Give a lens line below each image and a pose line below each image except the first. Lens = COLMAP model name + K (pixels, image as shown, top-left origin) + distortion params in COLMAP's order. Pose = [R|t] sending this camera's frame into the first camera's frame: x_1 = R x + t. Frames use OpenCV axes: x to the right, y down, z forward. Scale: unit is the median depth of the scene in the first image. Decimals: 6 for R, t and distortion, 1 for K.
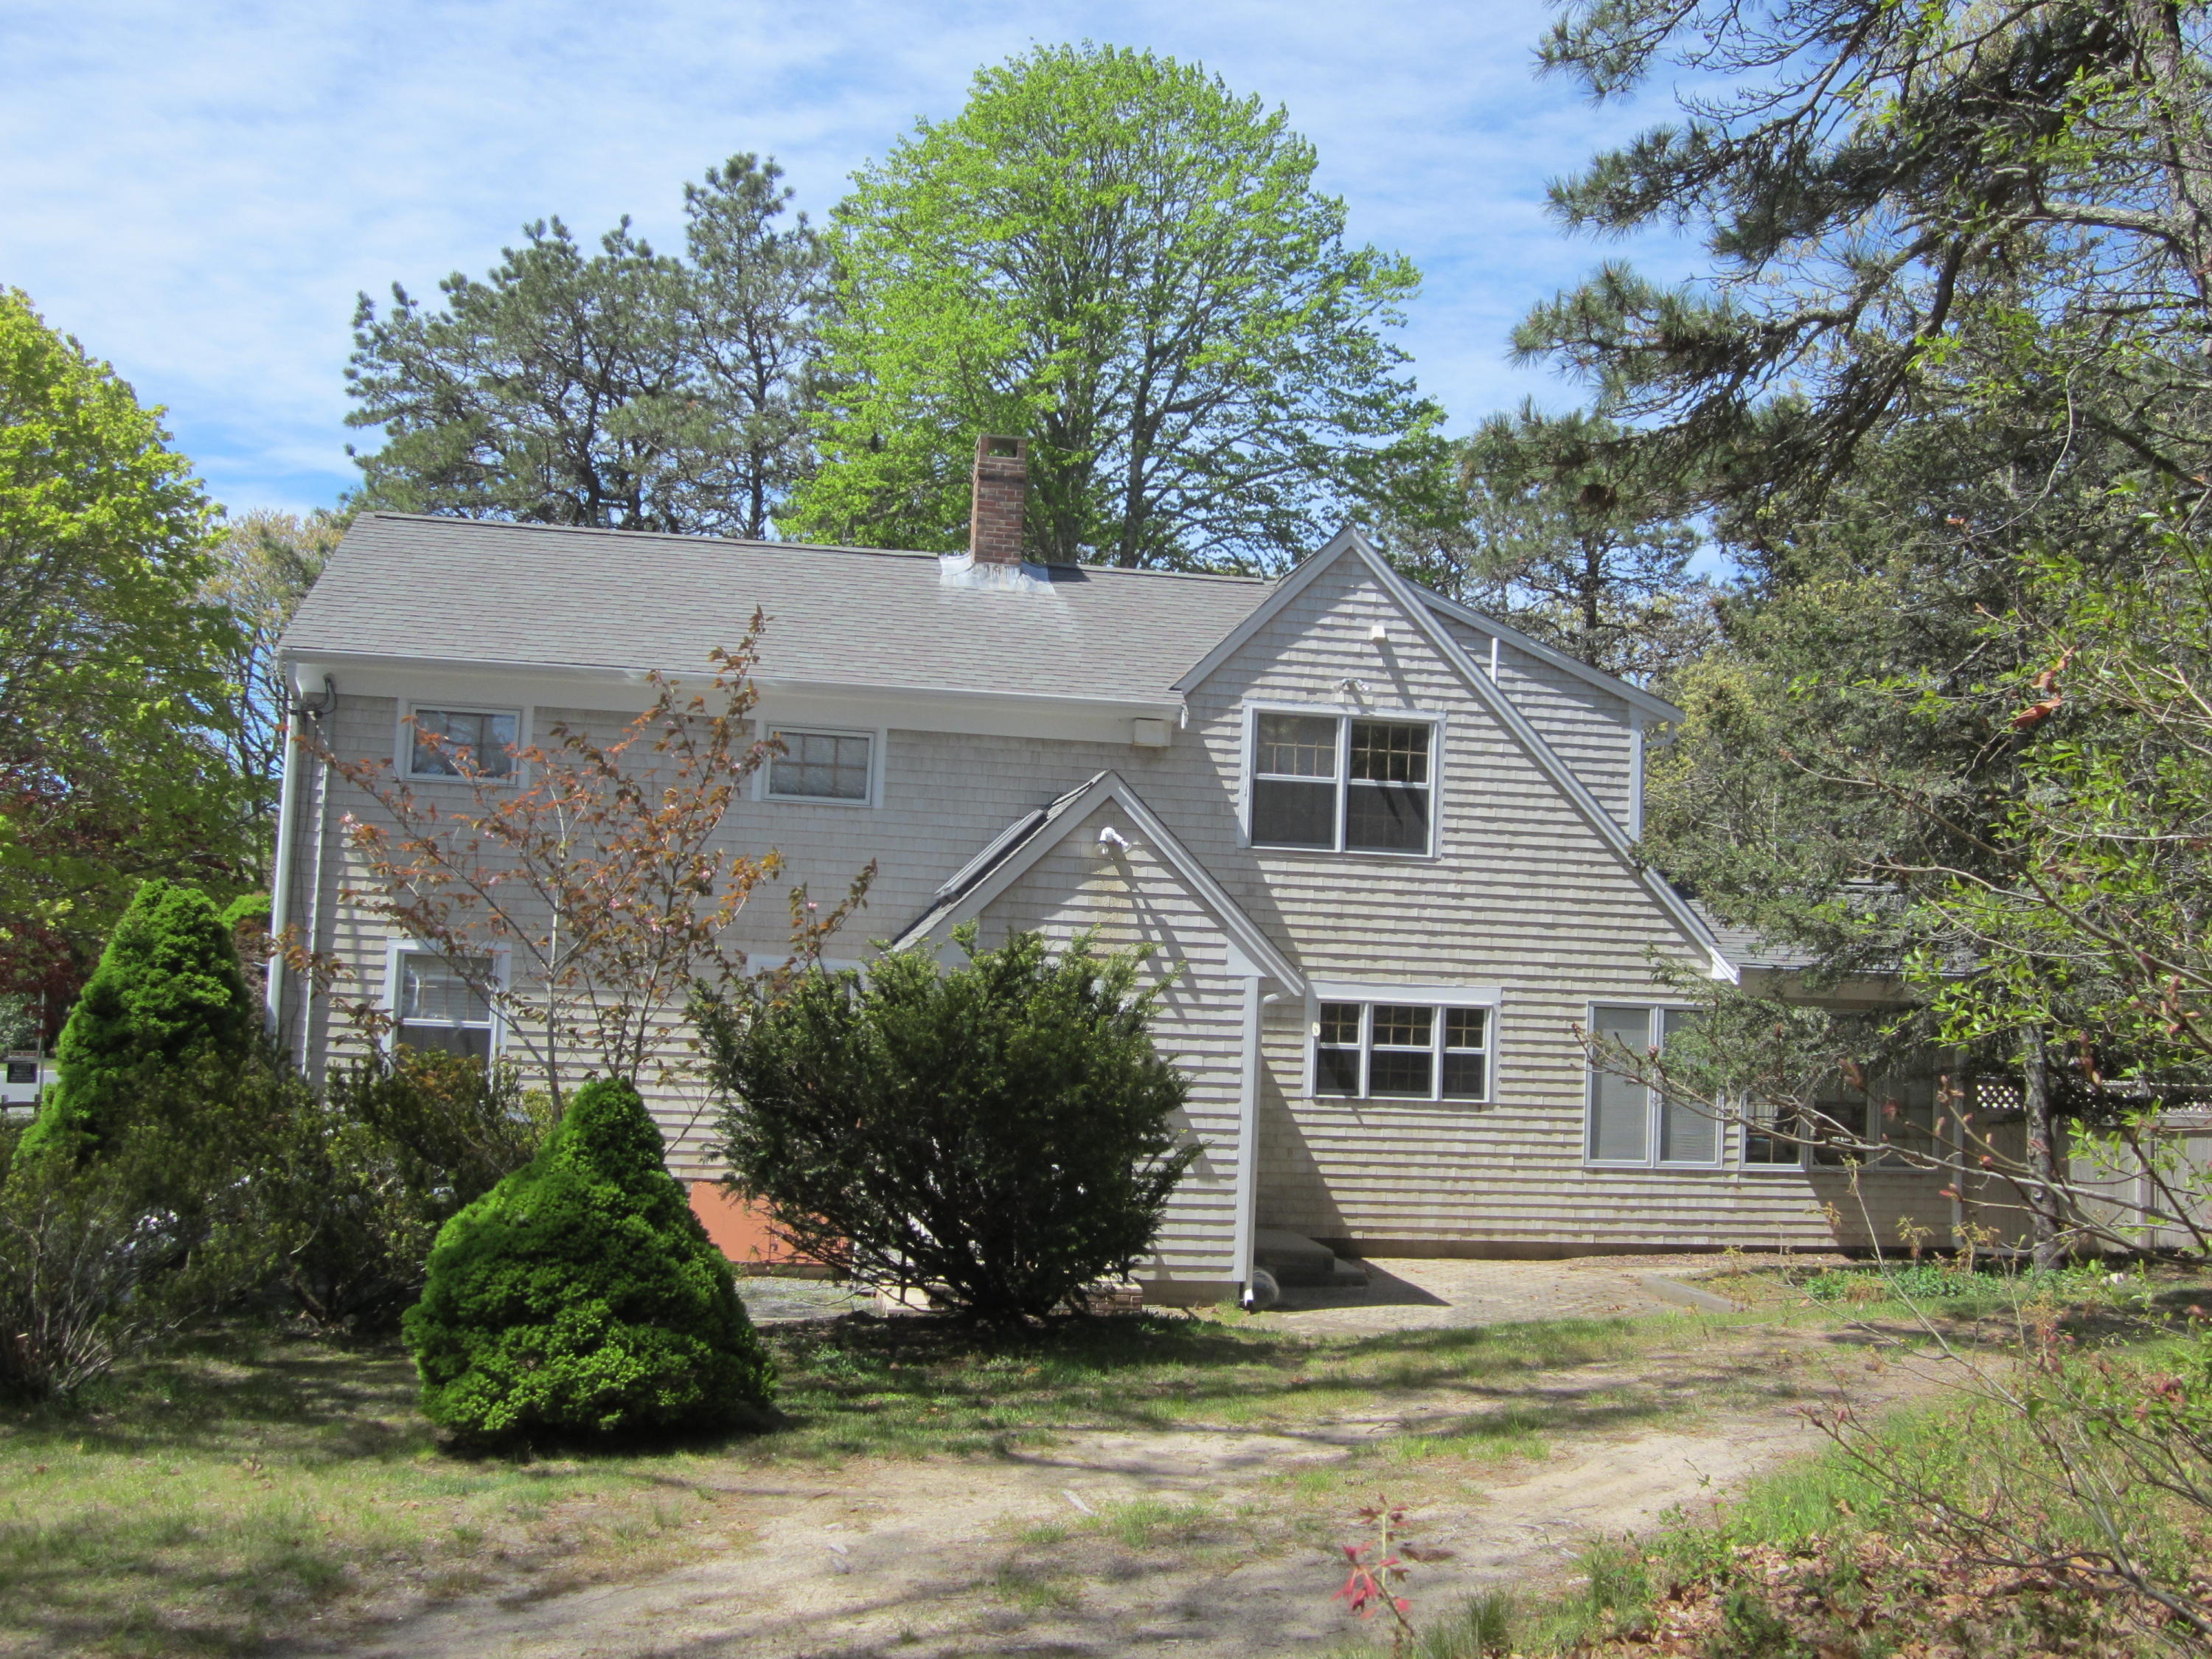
lens RADIAL K [[2074.5, 0, 1103.1], [0, 2074.5, 815.4], [0, 0, 1]] dist [-0.076735, -0.012013]
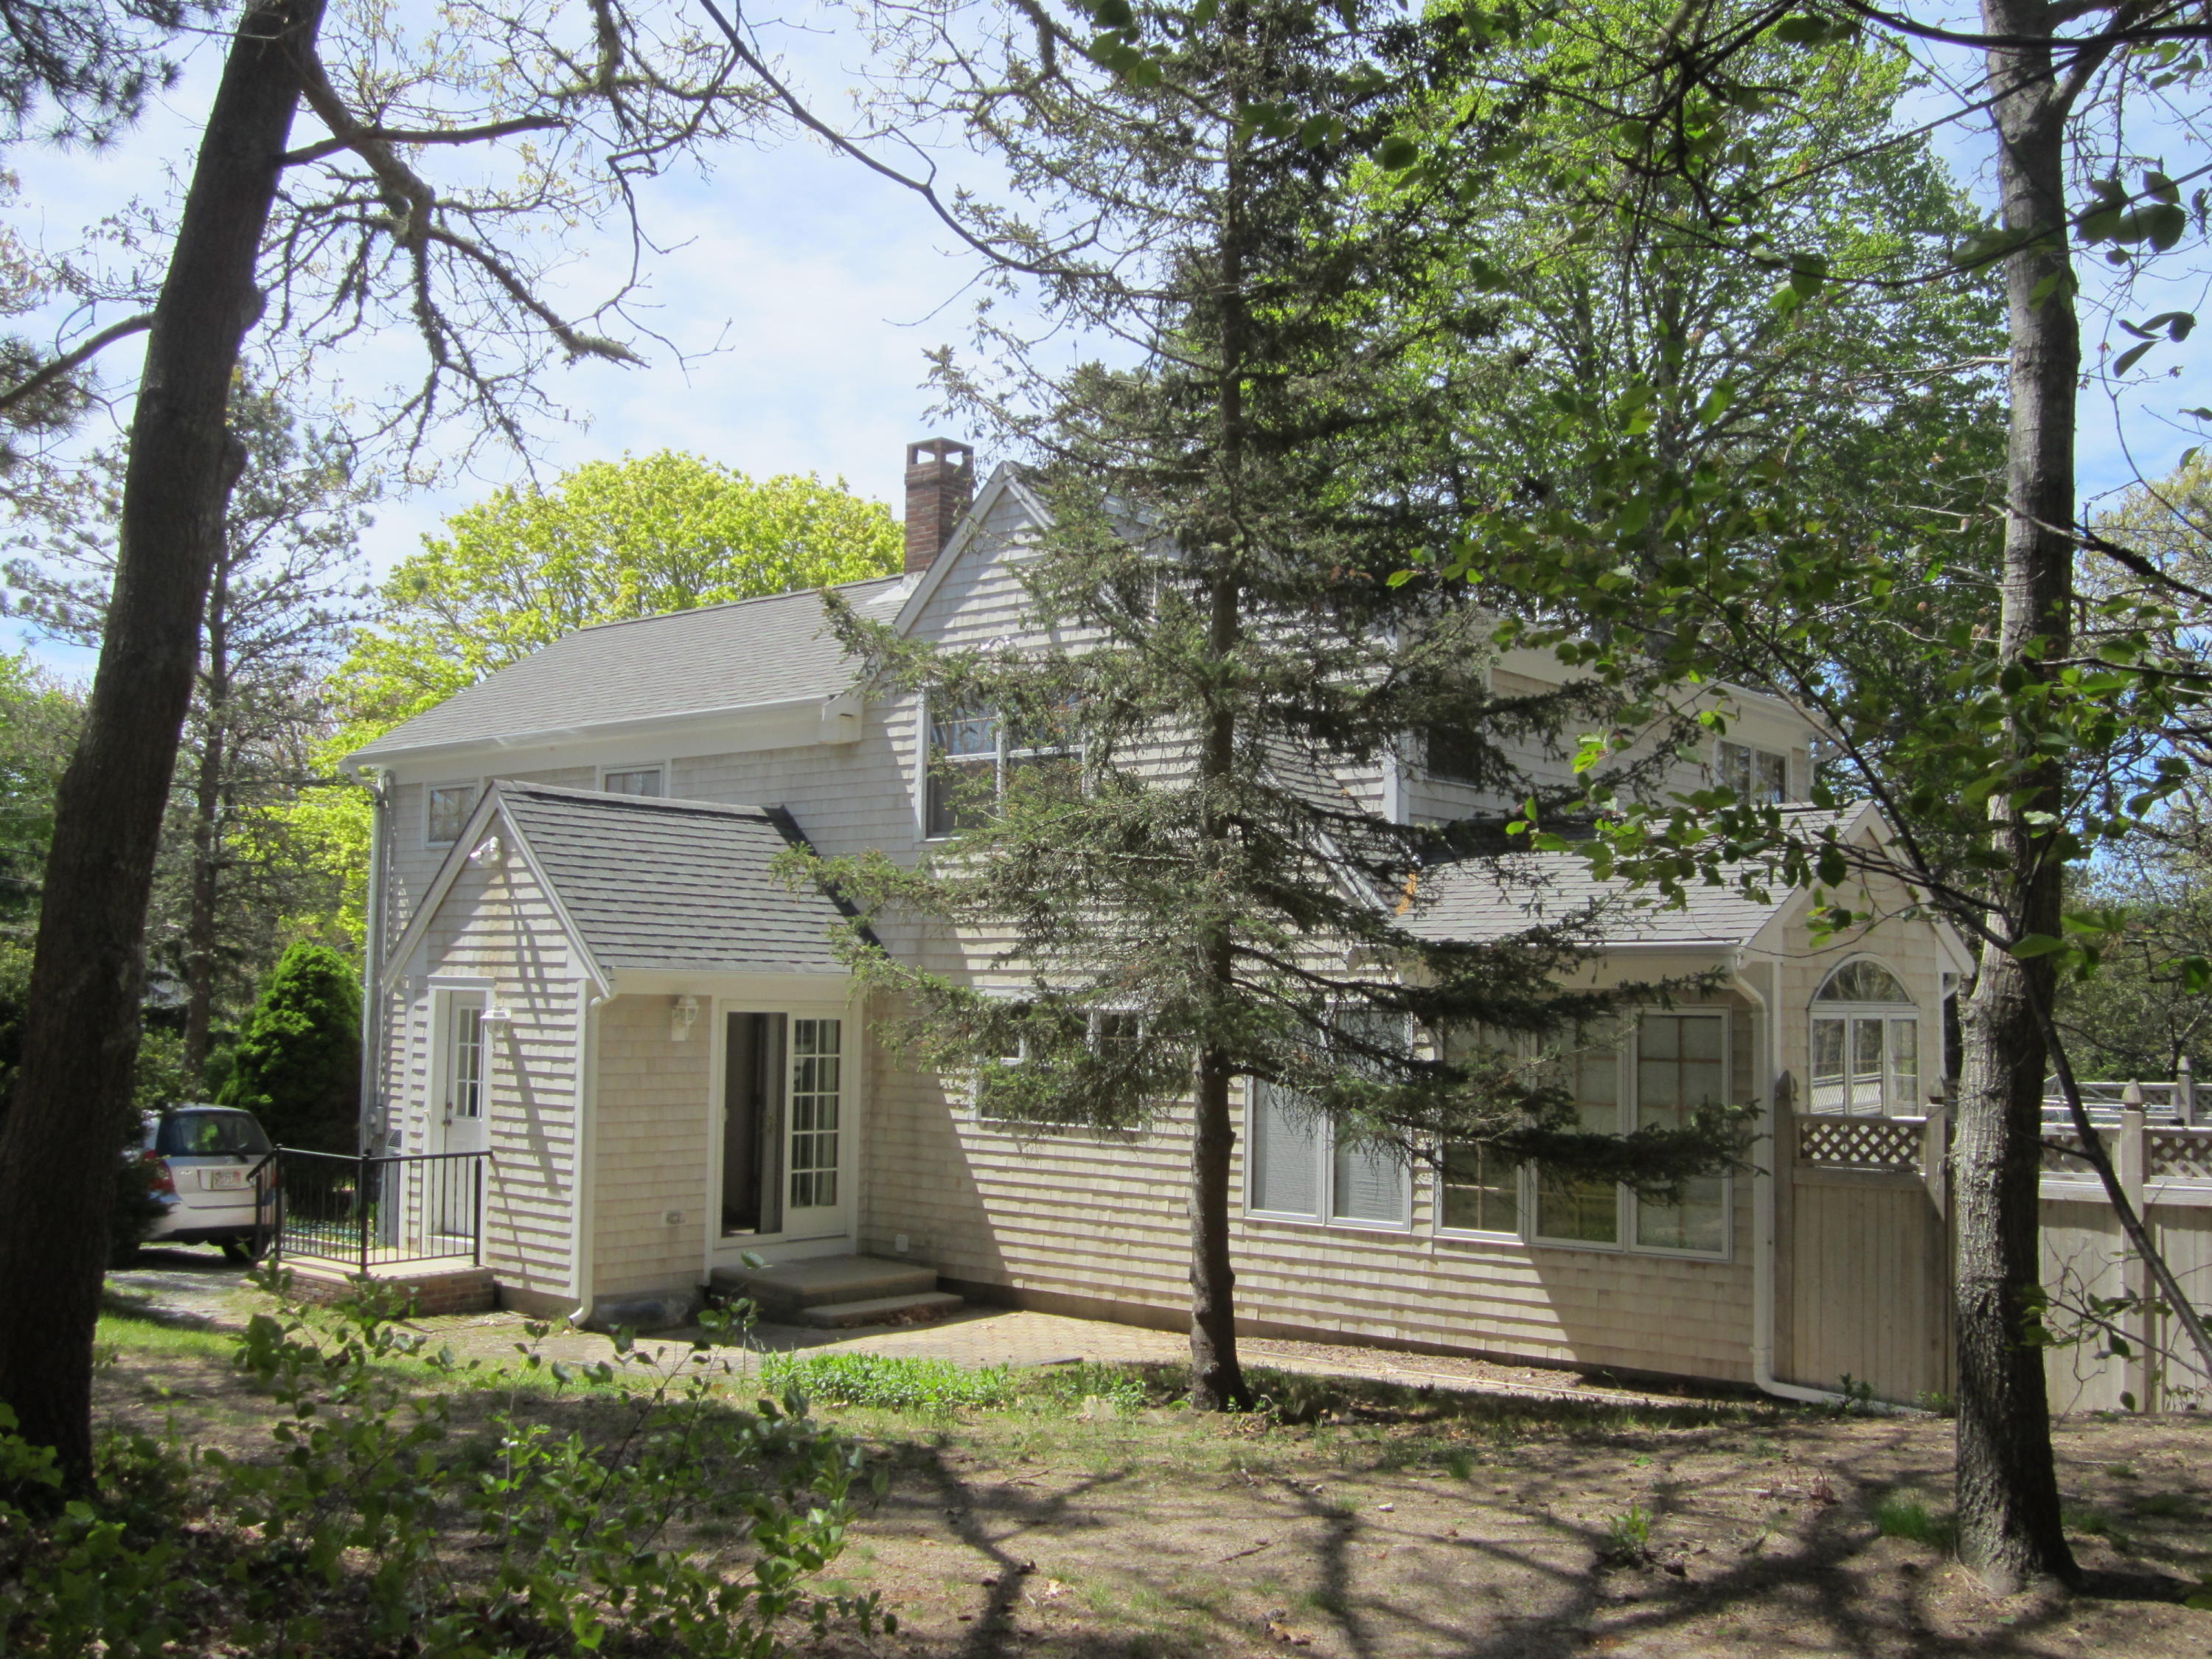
lens RADIAL K [[2074.5, 0, 1103.1], [0, 2074.5, 815.4], [0, 0, 1]] dist [-0.076735, -0.012013]
pose [[0.660024, -0.097566, -0.744882, 0.788632], [0.072264, 0.995178, -0.066319, 0.069307], [0.747761, -0.010056, 0.663892, 0.457007]]
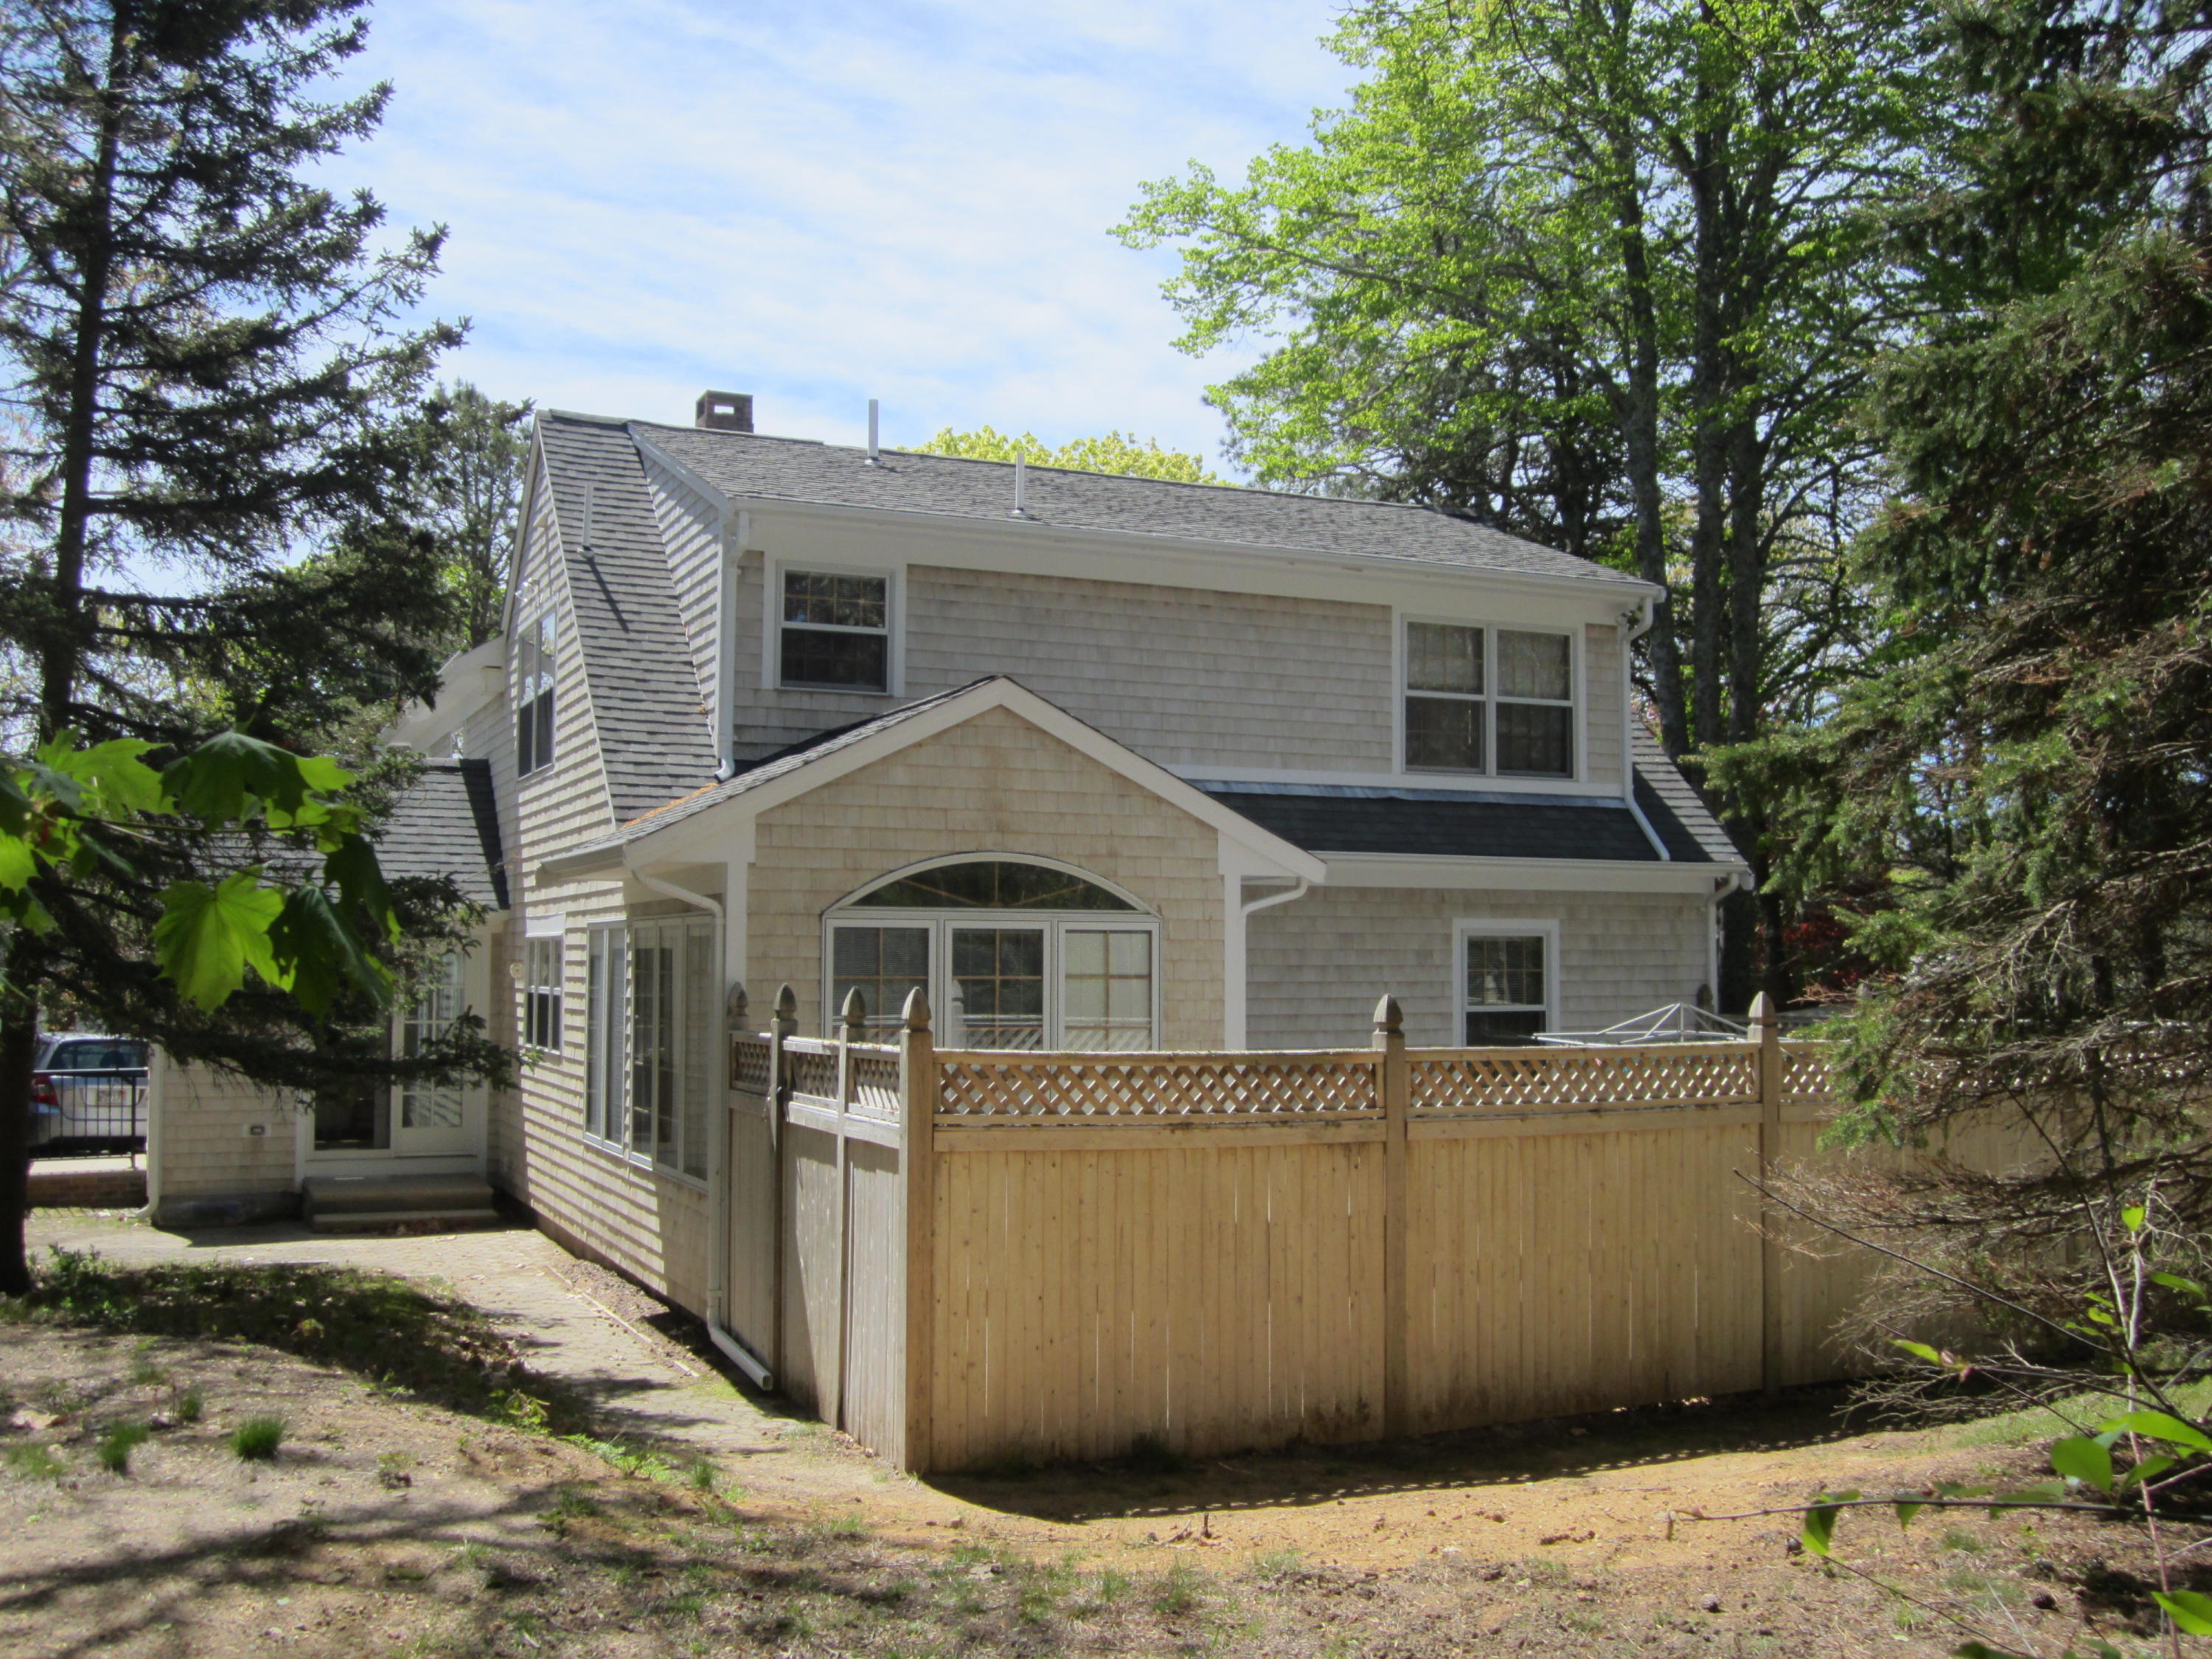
lens RADIAL K [[2055.4, 0, 1106.0], [0, 2055.4, 829.5], [0, 0, 1]] dist [-0.060869, -0.003174]
pose [[0.277850, -0.101212, -0.955278, 1.028191], [0.088439, 0.992906, -0.079476, 0.134059], [0.956545, -0.062401, 0.284830, 0.982290]]
